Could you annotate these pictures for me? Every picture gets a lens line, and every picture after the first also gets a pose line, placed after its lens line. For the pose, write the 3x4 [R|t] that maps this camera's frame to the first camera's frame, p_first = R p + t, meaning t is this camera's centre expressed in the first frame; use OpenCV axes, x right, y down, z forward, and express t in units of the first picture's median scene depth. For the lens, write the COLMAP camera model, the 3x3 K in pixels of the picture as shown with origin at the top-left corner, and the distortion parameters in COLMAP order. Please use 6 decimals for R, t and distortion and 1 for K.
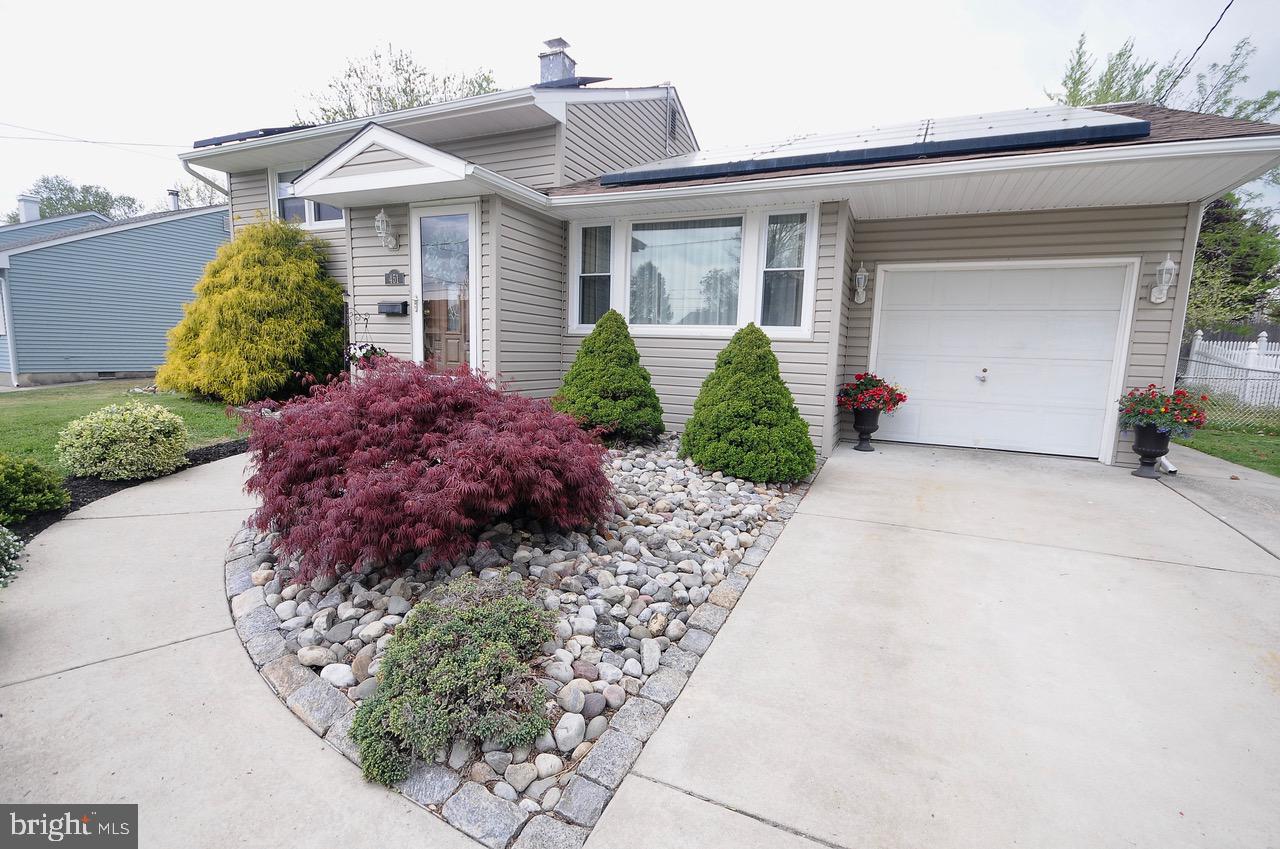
lens RADIAL K [[568.3, 0, 637.1], [0, 568.3, 422.1], [0, 0, 1]] dist [0.003586, -0.006723]
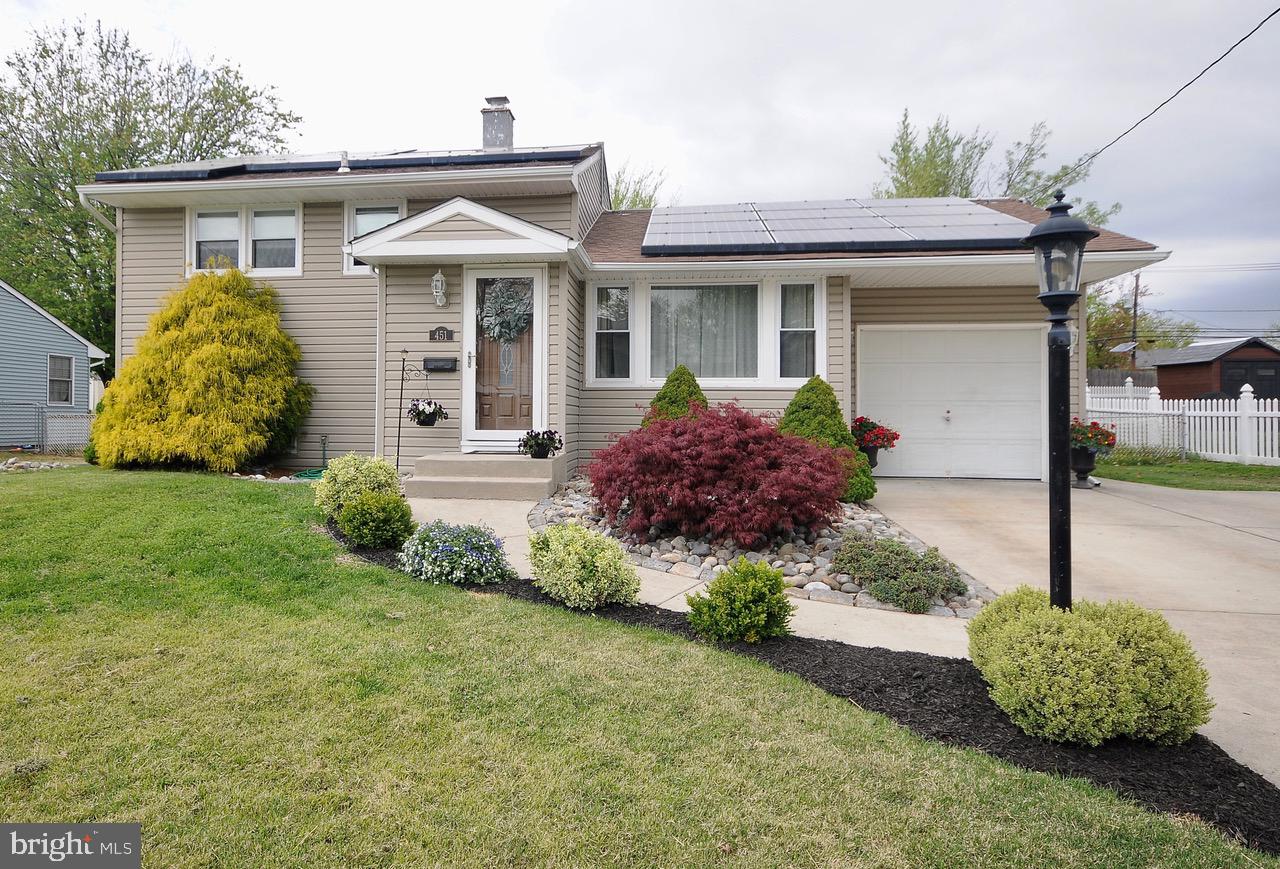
lens RADIAL K [[749.8, 0, 575.4], [0, 749.8, 398.1], [0, 0, 1]] dist [0.035019, 0.001429]
pose [[0.963869, -0.017541, 0.265798, -0.555396], [0.057271, 0.988141, -0.142469, 0.060868], [-0.260147, 0.152544, 0.953443, -0.314097]]
